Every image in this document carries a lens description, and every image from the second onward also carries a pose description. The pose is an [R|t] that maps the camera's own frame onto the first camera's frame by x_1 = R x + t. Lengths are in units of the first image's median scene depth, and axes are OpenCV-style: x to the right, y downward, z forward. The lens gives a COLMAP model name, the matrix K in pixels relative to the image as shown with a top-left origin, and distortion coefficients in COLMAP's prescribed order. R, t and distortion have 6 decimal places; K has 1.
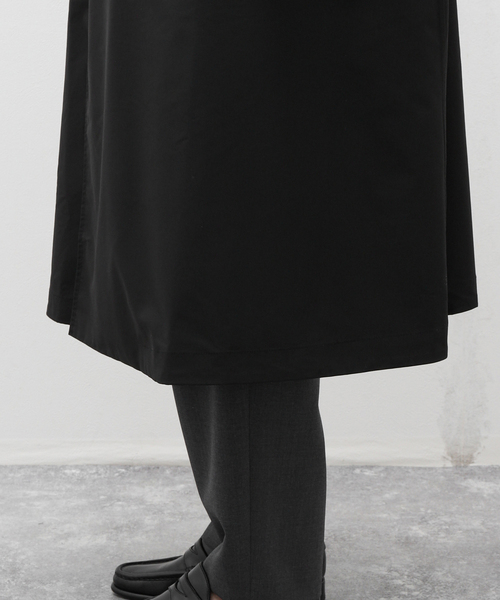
lens RADIAL K [[984.7, 0, 249.8], [0, 984.7, 300.1], [0, 0, 1]] dist [0.135091, 0.000000]
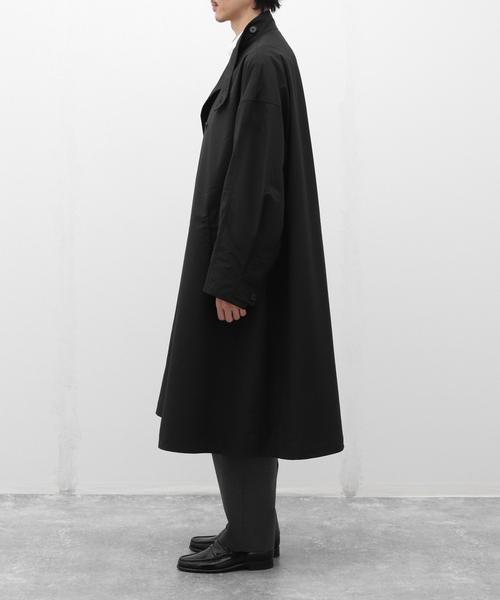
lens RADIAL K [[984.7, 0, 250.6], [0, 984.7, 300.1], [0, 0, 1]] dist [0.135091, 0.000000]
pose [[0.999647, 0.011222, 0.024084, -0.059911], [-0.008534, 0.994015, -0.108911, -0.021869], [-0.025162, 0.108667, 0.993760, -1.224586]]
